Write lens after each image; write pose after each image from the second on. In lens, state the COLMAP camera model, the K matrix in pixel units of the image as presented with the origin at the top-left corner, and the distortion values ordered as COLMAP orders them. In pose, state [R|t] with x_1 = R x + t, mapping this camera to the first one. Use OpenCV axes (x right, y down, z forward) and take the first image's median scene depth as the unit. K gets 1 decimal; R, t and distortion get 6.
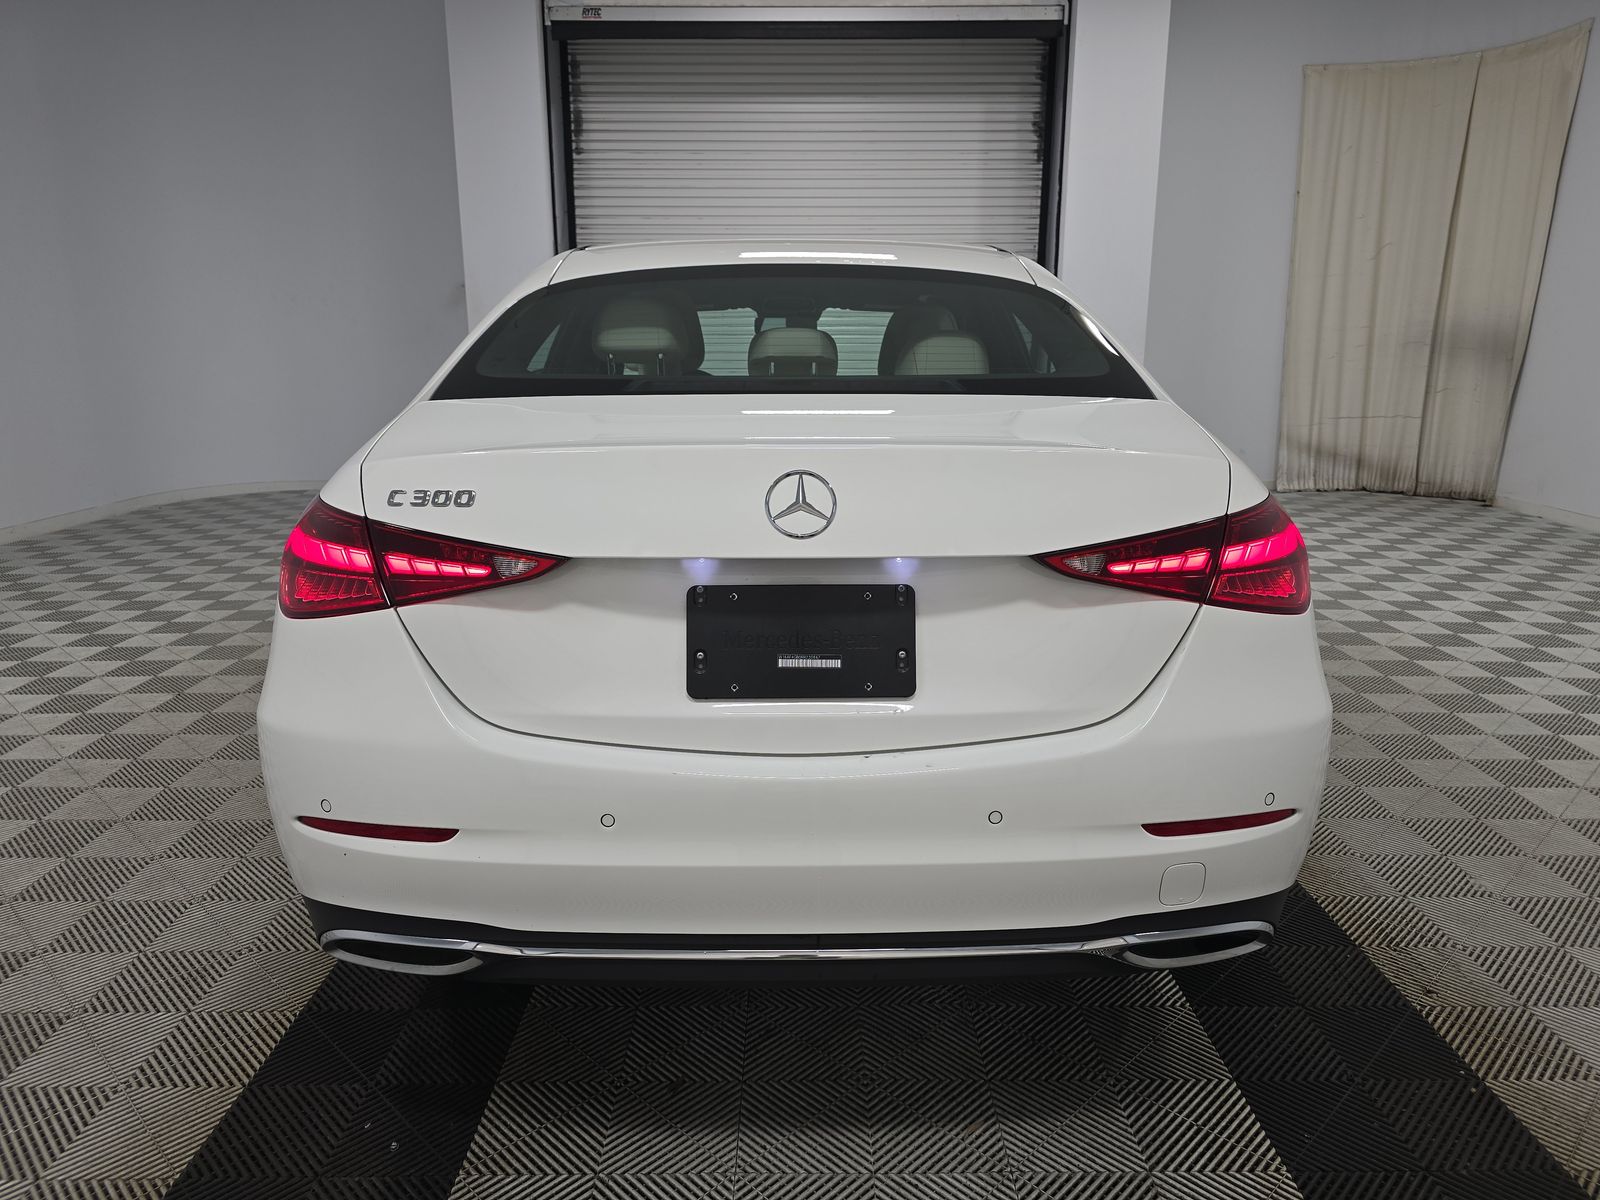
lens RADIAL K [[1089.7, 0, 801.1], [0, 1089.7, 602.6], [0, 0, 1]] dist [0.054893, -0.030377]
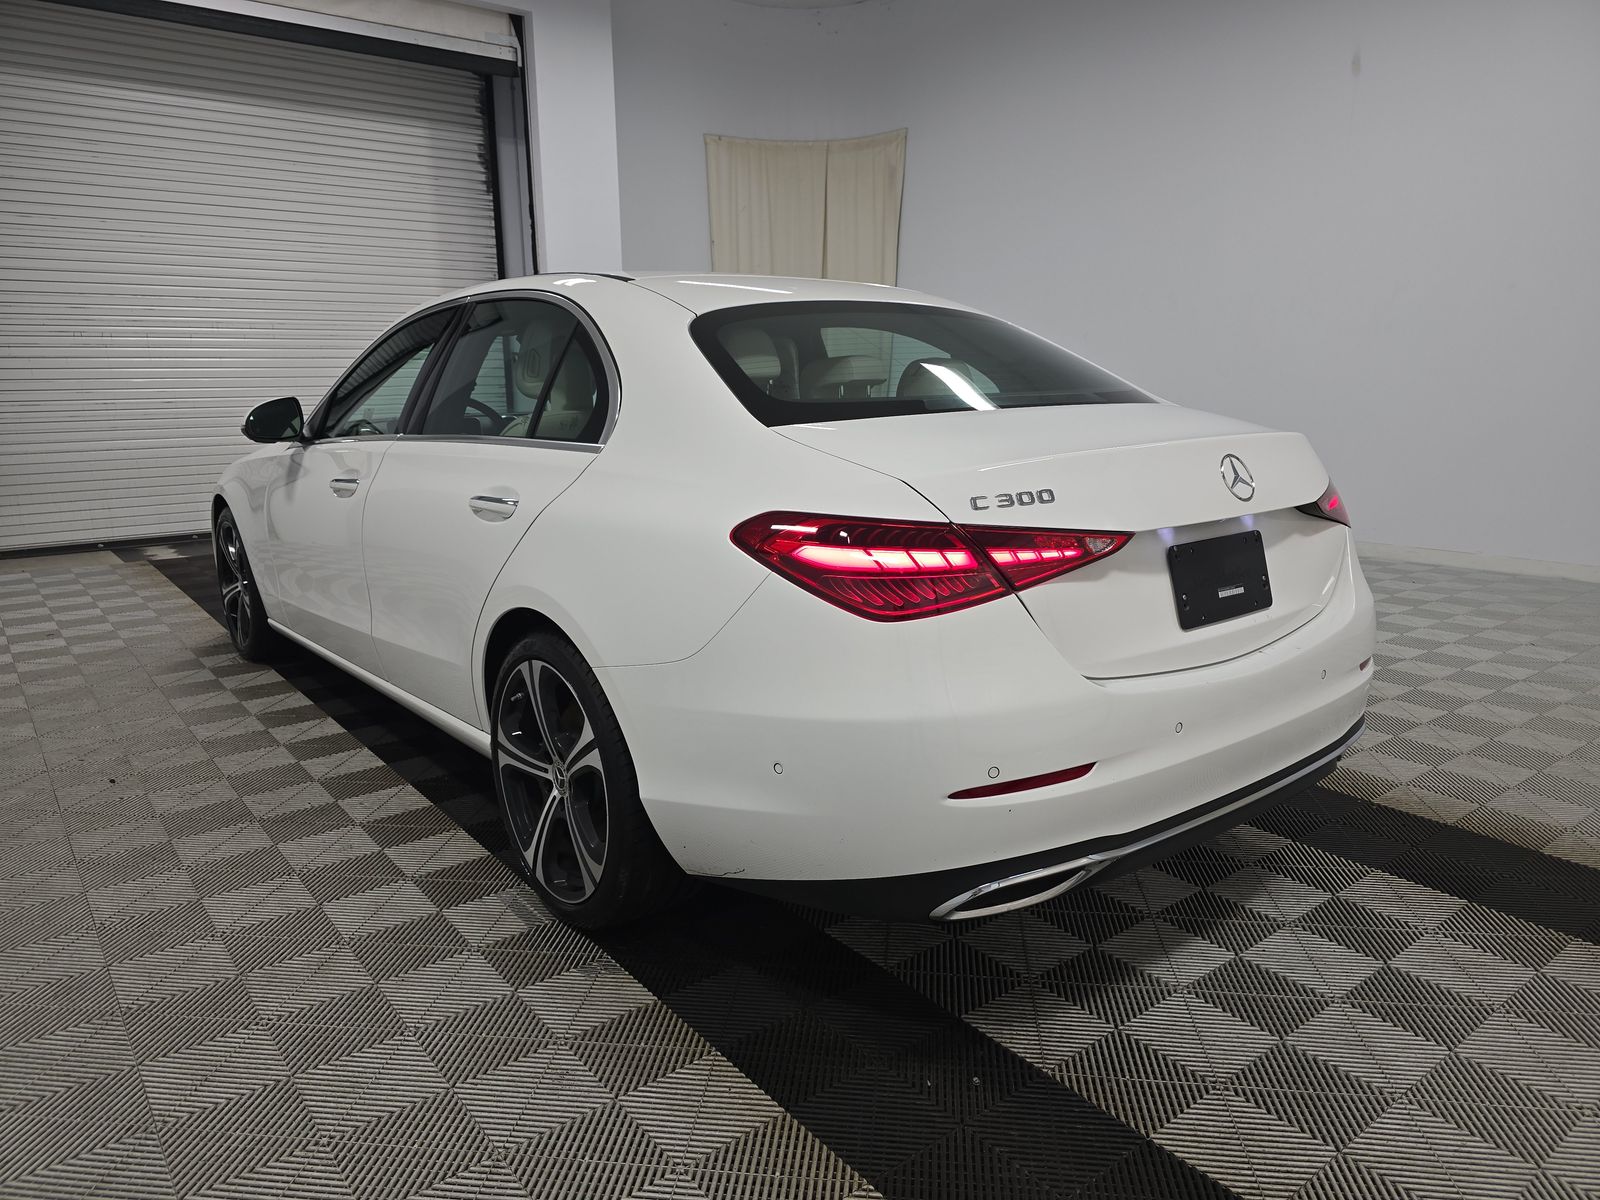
lens RADIAL K [[1089.7, 0, 801.1], [0, 1089.7, 602.6], [0, 0, 1]] dist [0.054893, -0.030377]
pose [[0.792778, -0.138874, 0.593479, -1.199508], [0.152301, 0.987945, 0.027734, -0.050874], [-0.590176, 0.068400, 0.804371, 0.183559]]
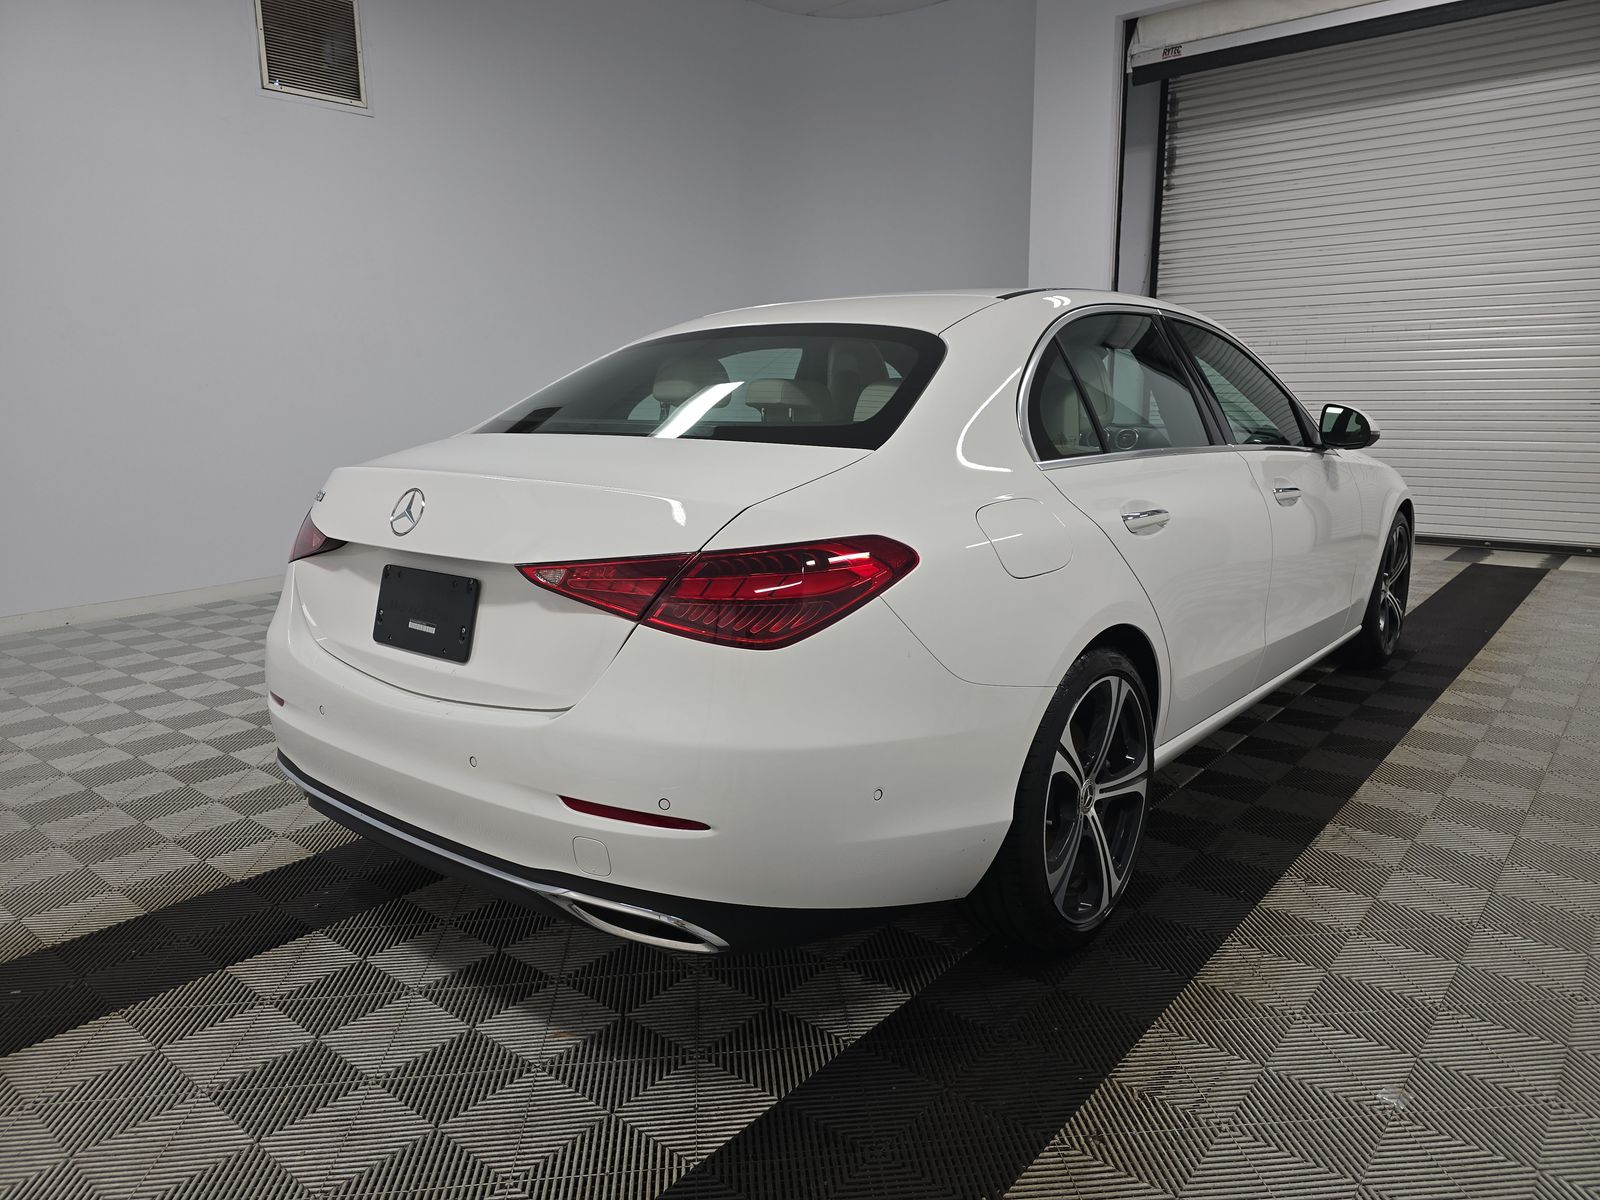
lens RADIAL K [[1089.7, 0, 801.1], [0, 1089.7, 602.6], [0, 0, 1]] dist [0.054893, -0.030377]
pose [[0.775359, 0.118867, -0.620233, 1.168849], [-0.135642, 0.990551, 0.020270, -0.065131], [0.616782, 0.068413, 0.784155, 0.192168]]
